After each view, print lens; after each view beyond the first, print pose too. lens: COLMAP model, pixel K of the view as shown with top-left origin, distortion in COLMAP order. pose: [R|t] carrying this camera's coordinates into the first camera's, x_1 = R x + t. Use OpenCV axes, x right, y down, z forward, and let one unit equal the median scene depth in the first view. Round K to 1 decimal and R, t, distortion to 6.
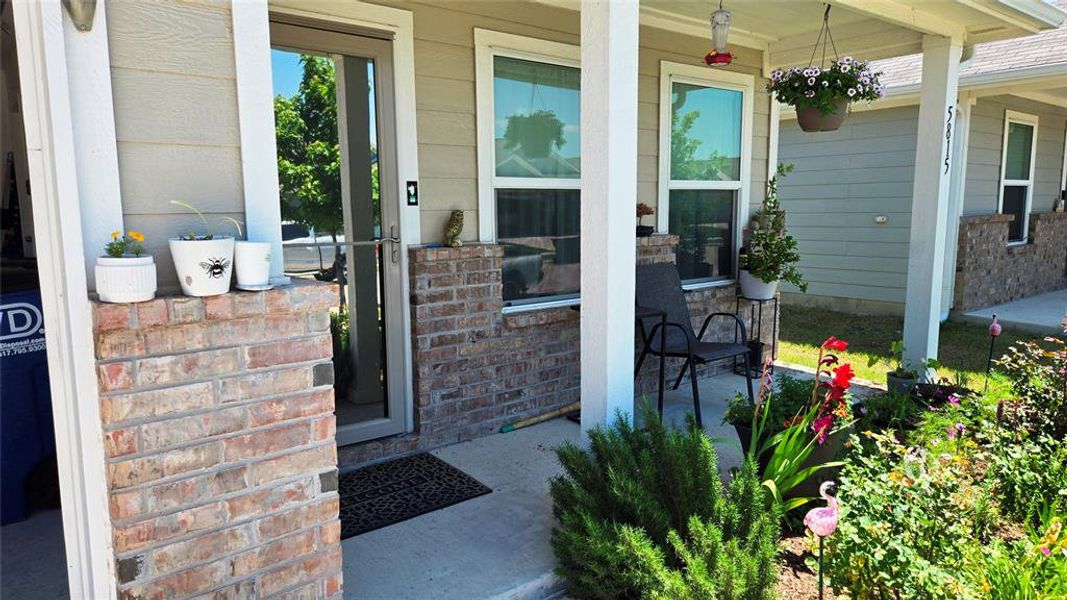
lens RADIAL K [[711.2, 0, 533.7], [0, 711.2, 299.9], [0, 0, 1]] dist [0.041153, -0.019958]
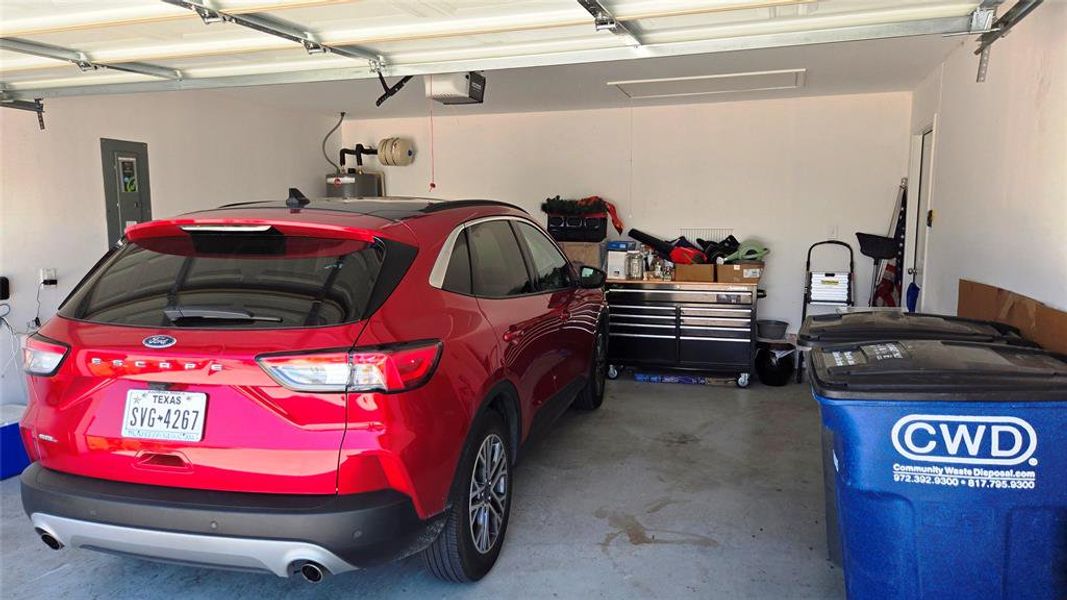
lens RADIAL K [[711.2, 0, 533.7], [0, 711.2, 300.1], [0, 0, 1]] dist [0.041153, -0.019958]
pose [[0.520933, 0.107398, -0.846814, -0.376016], [-0.118746, 0.991525, 0.052703, -0.087102], [0.845297, 0.073102, 0.529272, 0.245213]]
